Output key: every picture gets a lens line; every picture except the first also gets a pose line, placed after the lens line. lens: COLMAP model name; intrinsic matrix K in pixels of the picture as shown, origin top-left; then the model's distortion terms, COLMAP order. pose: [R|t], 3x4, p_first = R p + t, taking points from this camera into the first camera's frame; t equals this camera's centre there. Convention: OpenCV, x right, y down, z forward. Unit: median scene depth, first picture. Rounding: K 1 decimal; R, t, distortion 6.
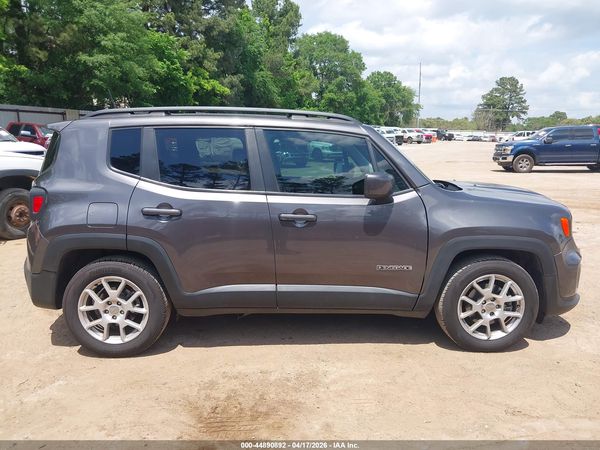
lens RADIAL K [[495.2, 0, 276.0], [0, 495.2, 225.0], [0, 0, 1]] dist [-0.021454, -0.001363]
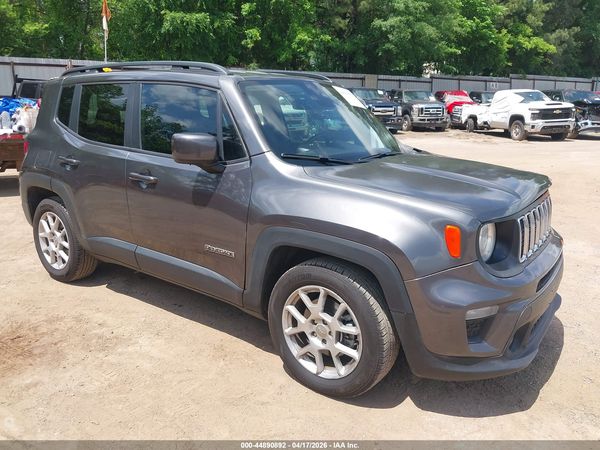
lens RADIAL K [[490.2, 0, 302.7], [0, 490.2, 225.3], [0, 0, 1]] dist [0.001775, -0.014797]
pose [[0.782482, 0.158680, -0.602115, 0.166733], [-0.118717, 0.987265, 0.105901, -0.011517], [0.611251, -0.011384, 0.791355, 0.087154]]
